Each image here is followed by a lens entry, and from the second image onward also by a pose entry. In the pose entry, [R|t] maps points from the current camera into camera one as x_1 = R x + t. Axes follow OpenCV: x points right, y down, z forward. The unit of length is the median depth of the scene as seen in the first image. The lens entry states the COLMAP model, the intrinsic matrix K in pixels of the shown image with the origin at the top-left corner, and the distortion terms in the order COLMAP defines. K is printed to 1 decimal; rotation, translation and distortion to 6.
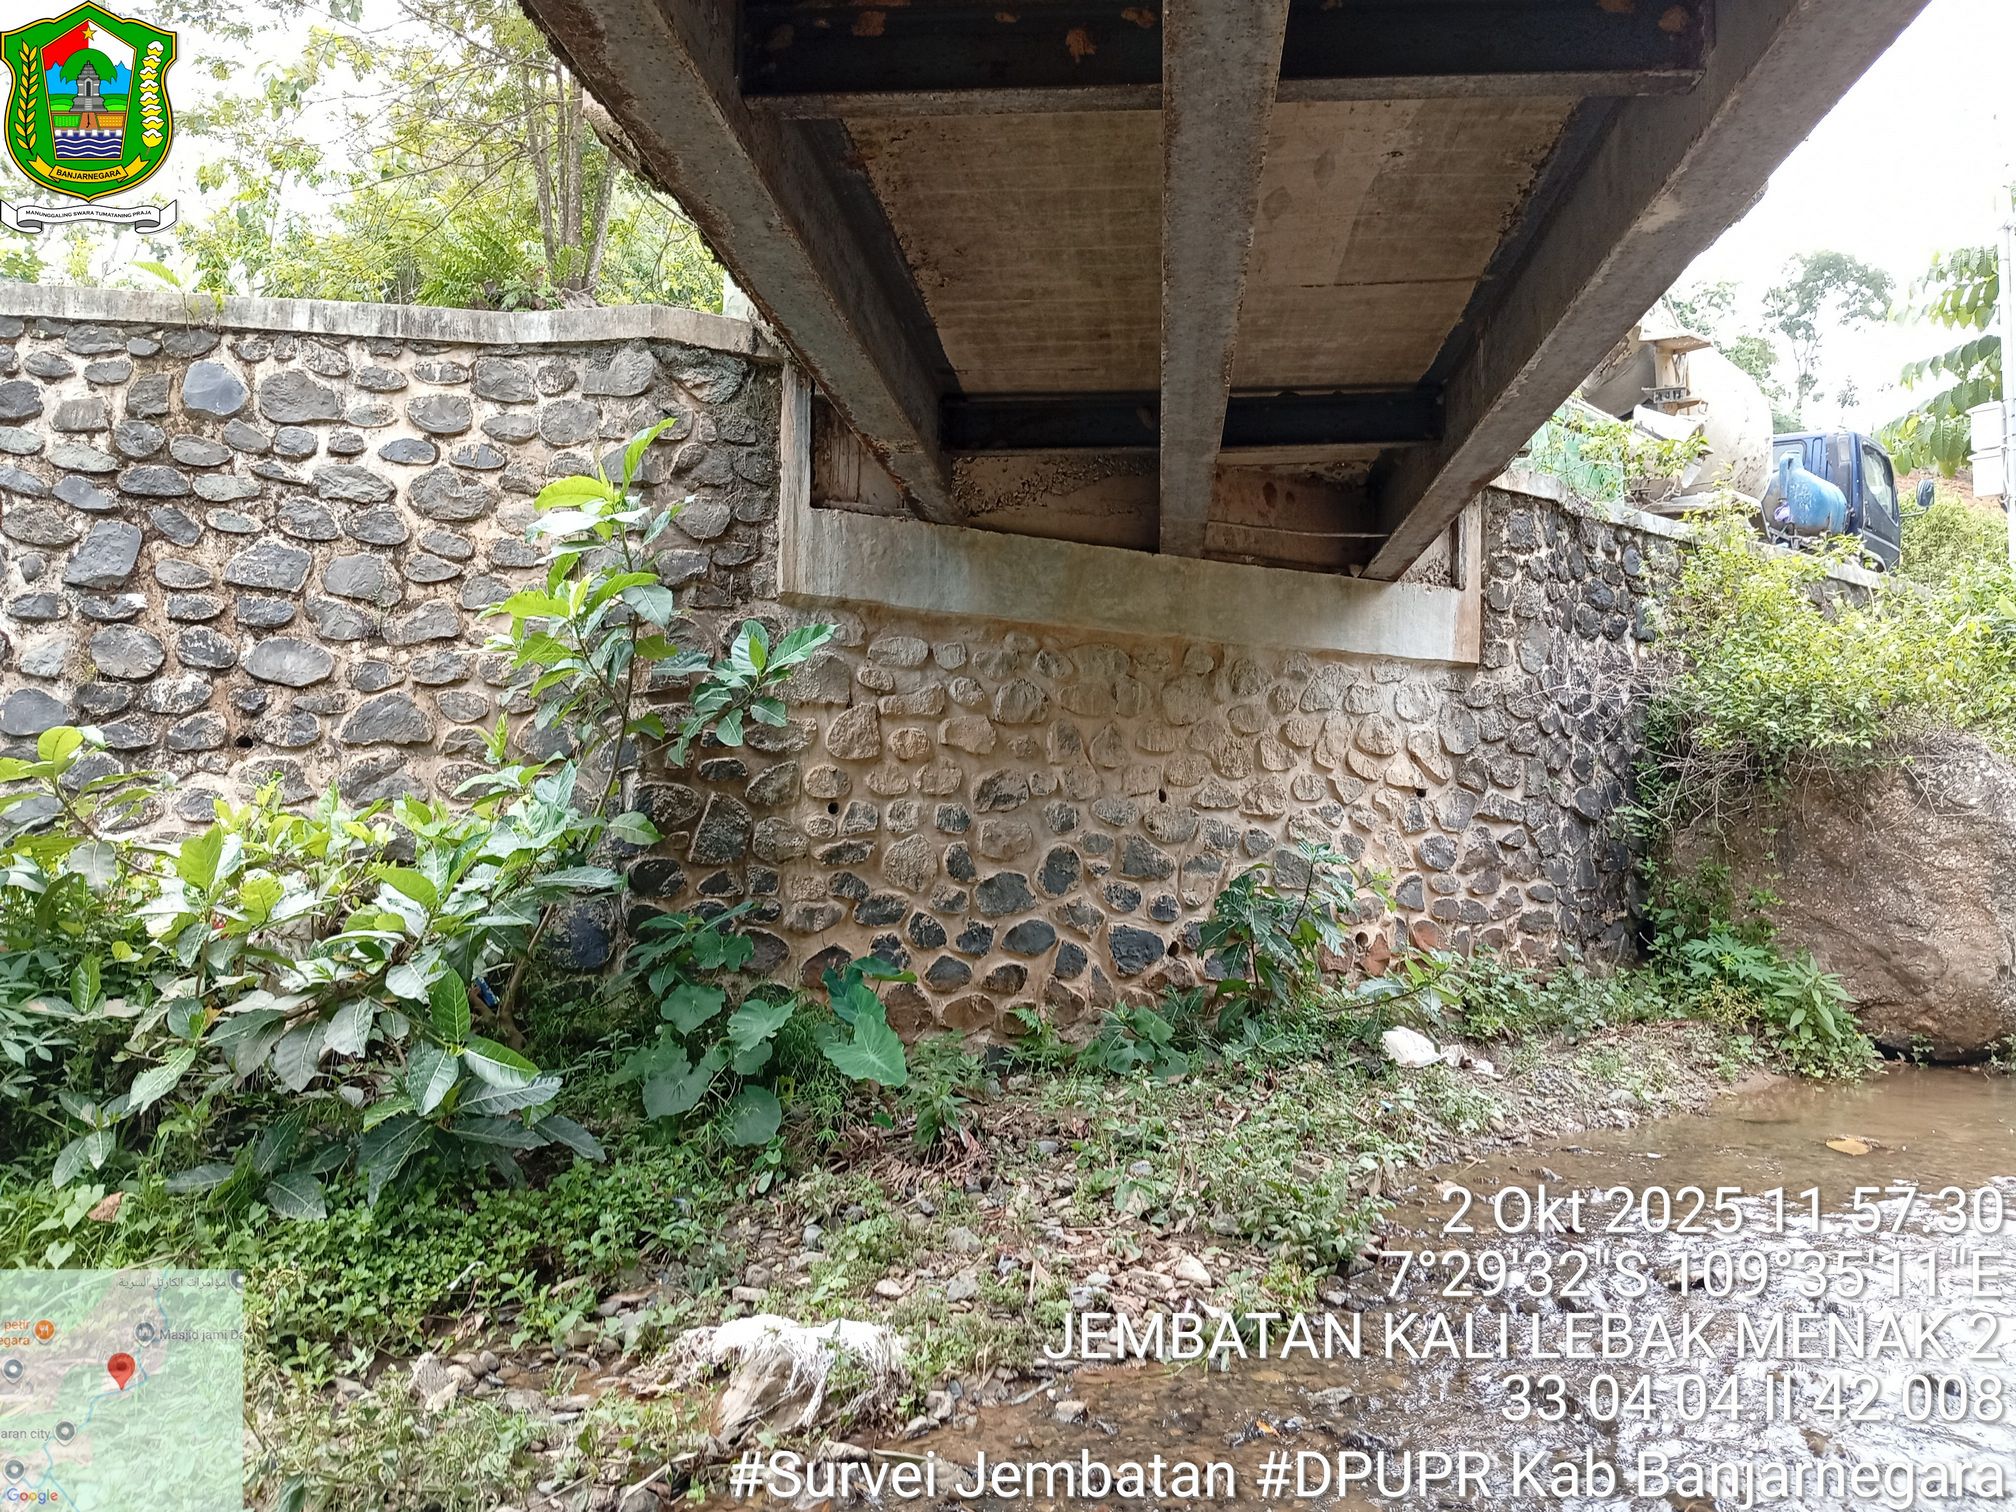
lens RADIAL K [[1583.1, 0, 1005.2], [0, 1583.1, 758.9], [0, 0, 1]] dist [0.036155, -0.103793]
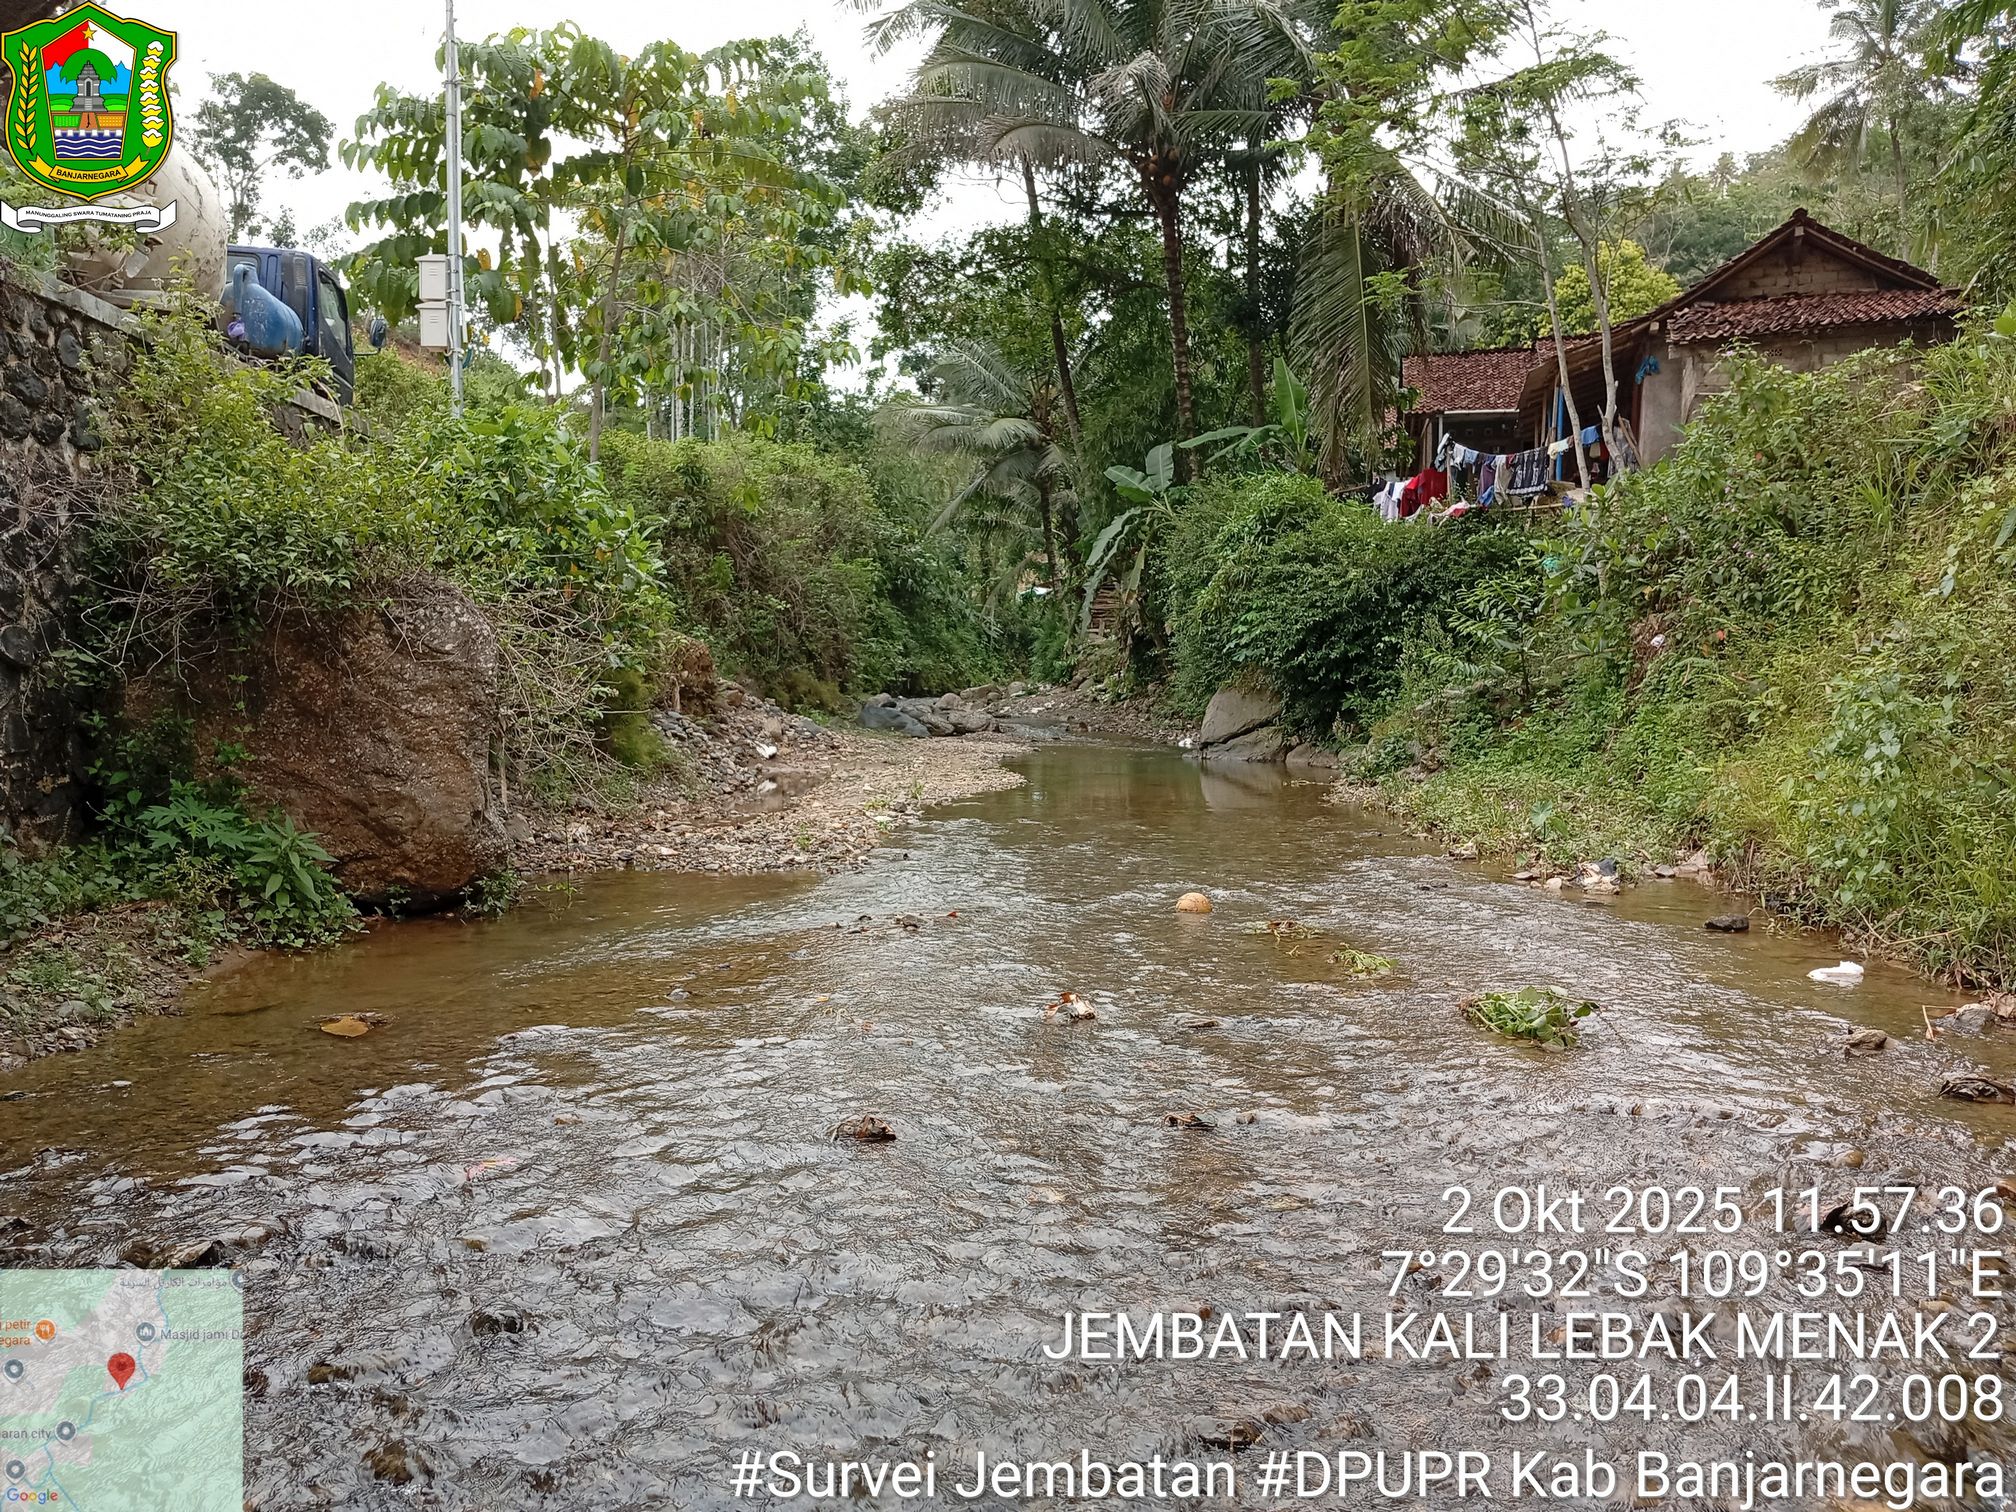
lens RADIAL K [[1583.1, 0, 1005.2], [0, 1583.1, 758.9], [0, 0, 1]] dist [0.036155, -0.103793]
pose [[0.609202, -0.048628, 0.791523, 0.037611], [-0.030416, 0.995951, 0.084597, 0.002223], [-0.792432, -0.075612, 0.605256, 0.119453]]
